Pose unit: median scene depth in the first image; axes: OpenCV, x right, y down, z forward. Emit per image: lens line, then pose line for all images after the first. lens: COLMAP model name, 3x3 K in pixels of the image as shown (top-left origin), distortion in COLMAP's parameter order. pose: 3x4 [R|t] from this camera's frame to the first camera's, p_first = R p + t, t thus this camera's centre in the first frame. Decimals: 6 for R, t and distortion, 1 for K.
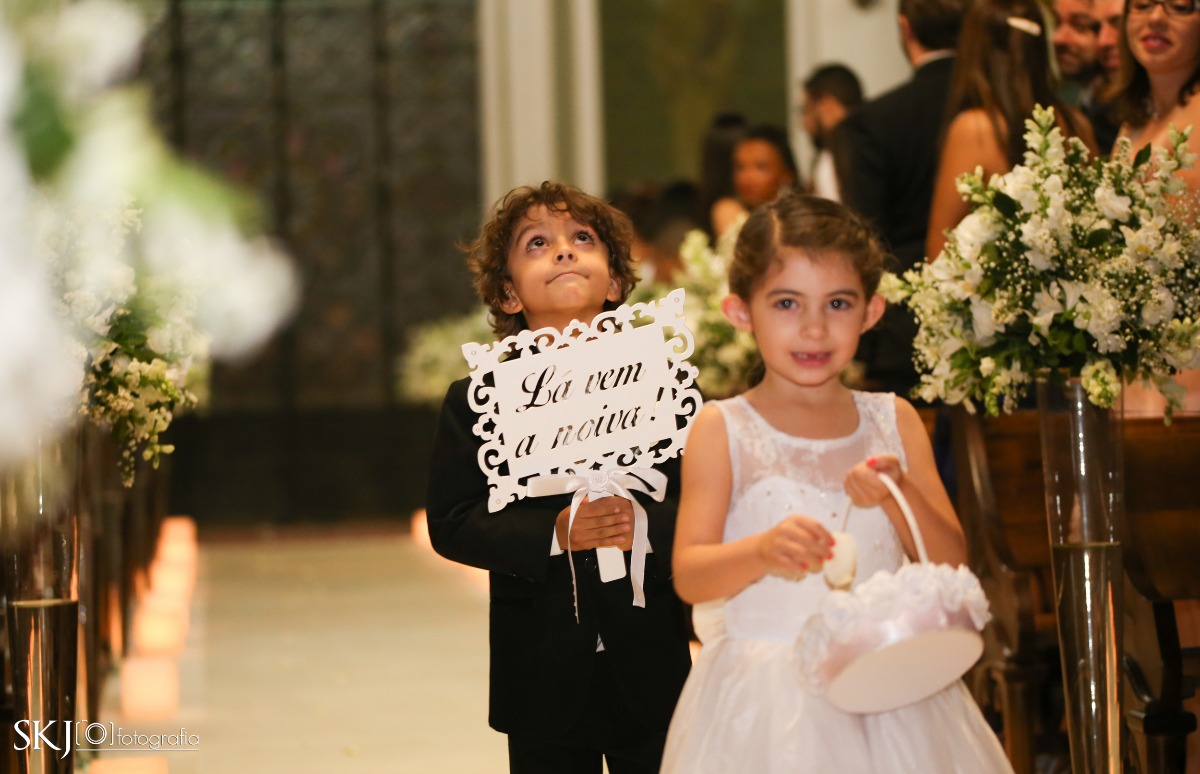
lens RADIAL K [[3802.1, 0, 599.1], [0, 3802.1, 386.4], [0, 0, 1]] dist [-0.035436, 0.000000]
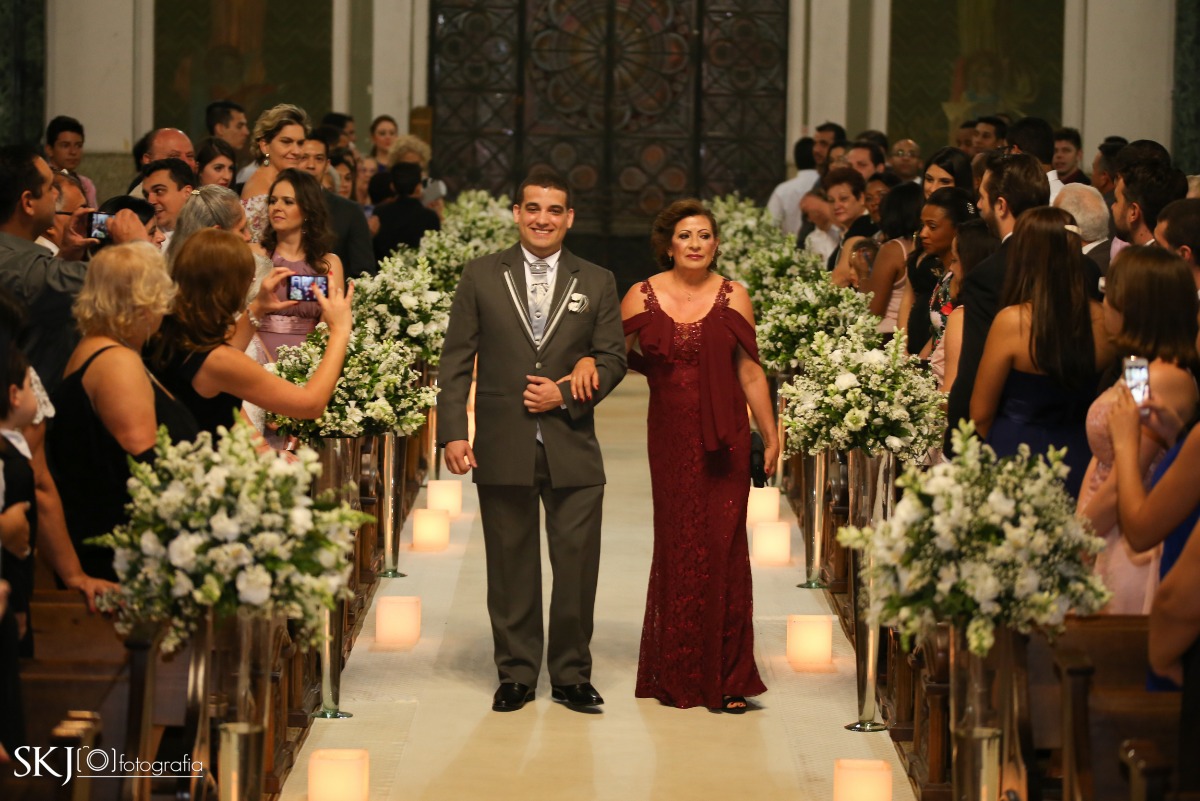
lens RADIAL K [[3583.0, 0, 599.7], [0, 3583.0, 394.6], [0, 0, 1]] dist [-0.081141, 0.000000]
pose [[0.993311, 0.060492, -0.098358, 0.115309], [-0.051573, 0.994531, 0.090820, -0.201140], [0.103314, -0.085140, 0.990998, -0.322563]]
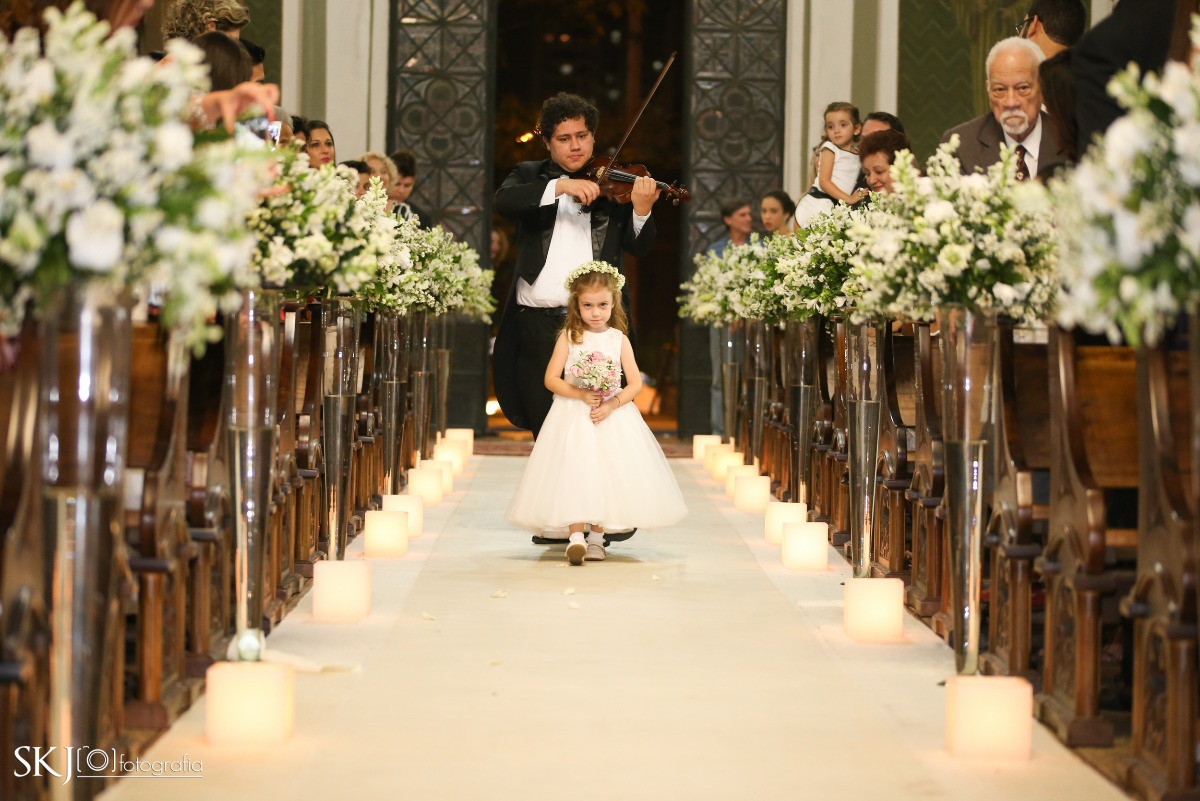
lens RADIAL K [[3583.0, 0, 596.5], [0, 3583.0, 398.4], [0, 0, 1]] dist [-0.081141, 0.000000]
pose [[0.994309, 0.053525, -0.092113, 0.056558], [-0.051418, 0.998362, 0.025098, 0.005846], [0.093306, -0.020218, 0.995432, 0.152630]]
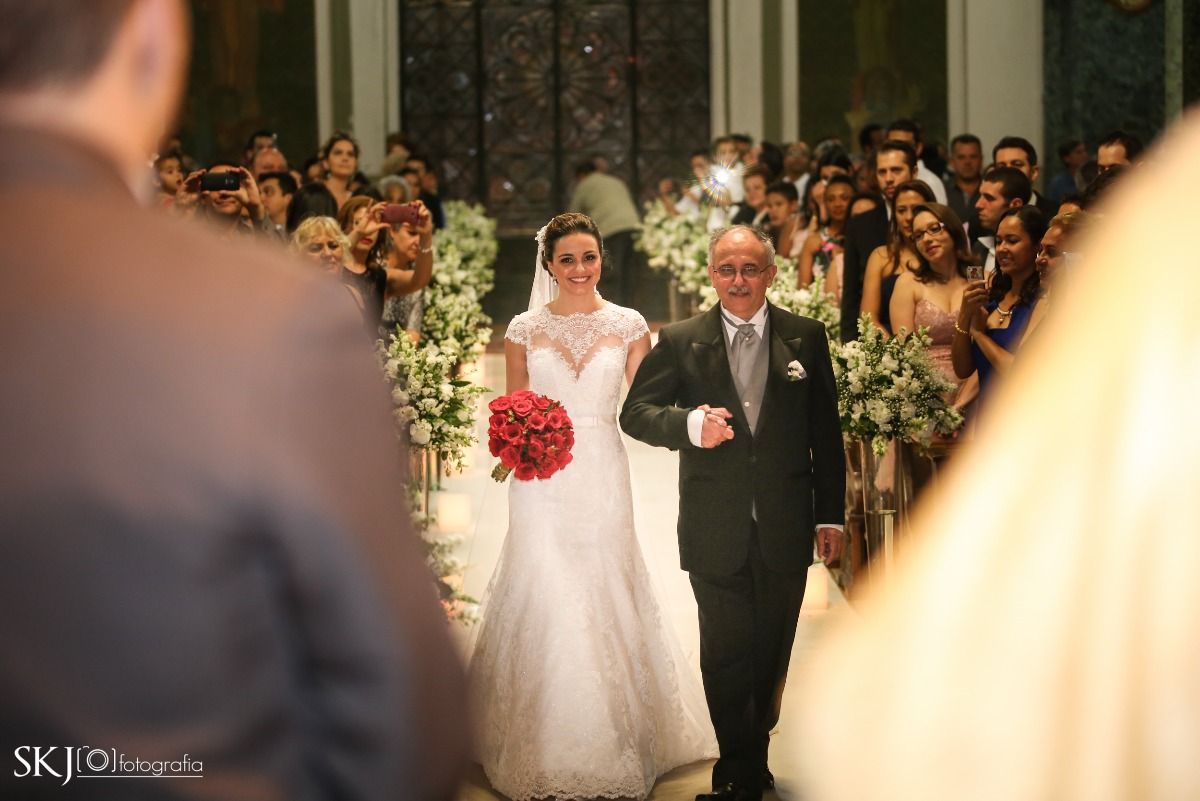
lens RADIAL K [[3583.0, 0, 599.7], [0, 3583.0, 403.7], [0, 0, 1]] dist [-0.081141, 0.000000]
pose [[0.996944, 0.021732, -0.075032, 0.123514], [-0.015207, 0.996139, 0.086465, -0.203228], [0.076622, -0.085060, 0.993425, -1.096896]]
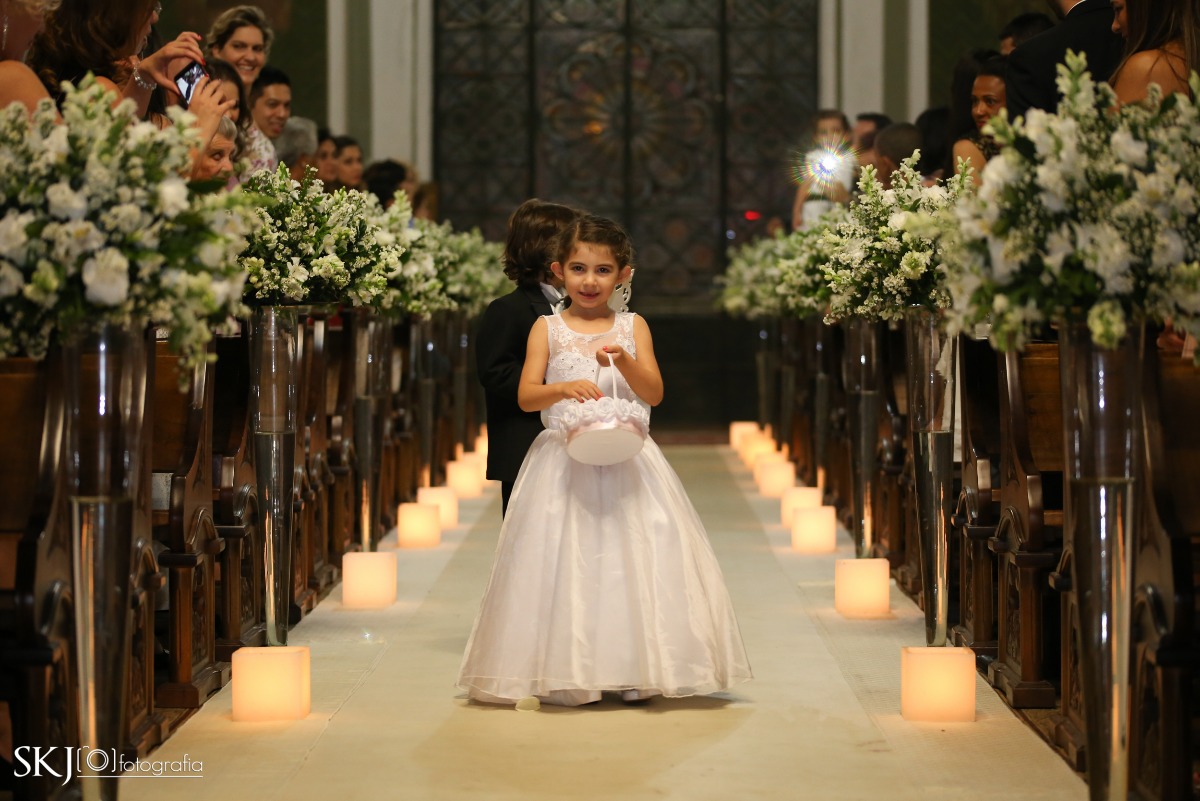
lens RADIAL K [[3583.0, 0, 597.7], [0, 3583.0, 395.7], [0, 0, 1]] dist [-0.081141, 0.000000]
pose [[0.993194, 0.033628, -0.111515, 0.102608], [-0.030554, 0.999107, 0.029169, -0.005301], [0.112397, -0.025564, 0.993335, 0.025255]]
